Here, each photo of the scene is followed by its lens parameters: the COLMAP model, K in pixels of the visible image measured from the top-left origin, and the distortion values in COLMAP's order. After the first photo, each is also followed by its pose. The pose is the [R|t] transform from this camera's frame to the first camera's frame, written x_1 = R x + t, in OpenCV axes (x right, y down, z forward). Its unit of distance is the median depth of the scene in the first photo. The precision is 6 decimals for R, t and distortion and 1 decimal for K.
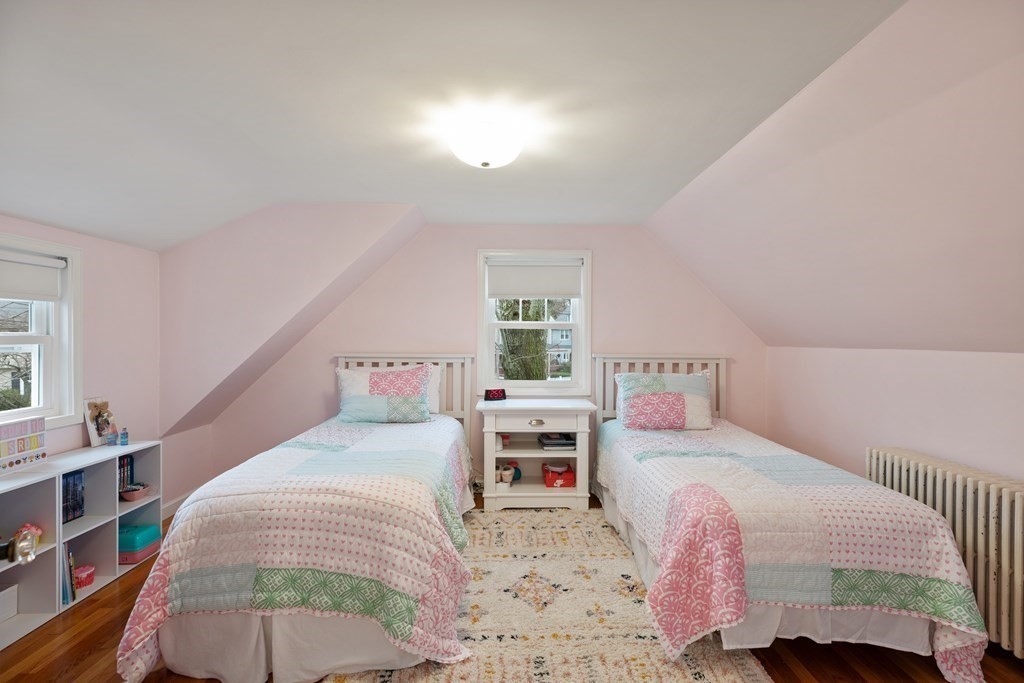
lens RADIAL K [[467.6, 0, 513.6], [0, 467.6, 341.0], [0, 0, 1]] dist [0.007476, 0.000653]
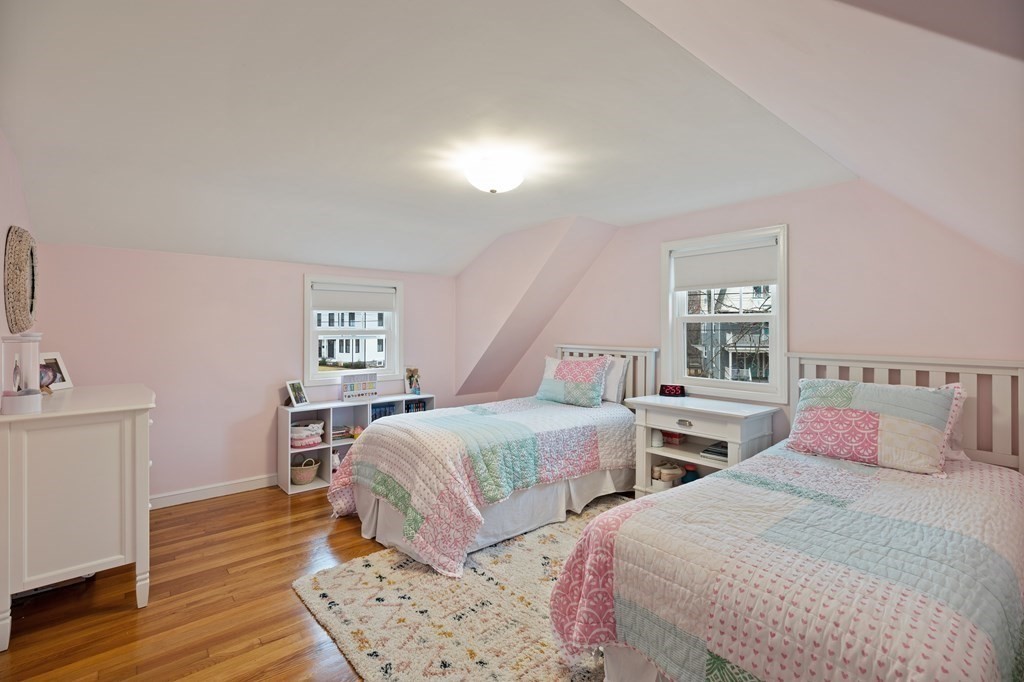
lens RADIAL K [[467.6, 0, 540.9], [0, 467.6, 330.0], [0, 0, 1]] dist [0.007476, 0.000653]
pose [[0.655150, -0.001861, -0.755497, 0.723608], [-0.007103, 0.999938, -0.008622, -0.000920], [0.755466, 0.011015, 0.655096, 0.223226]]
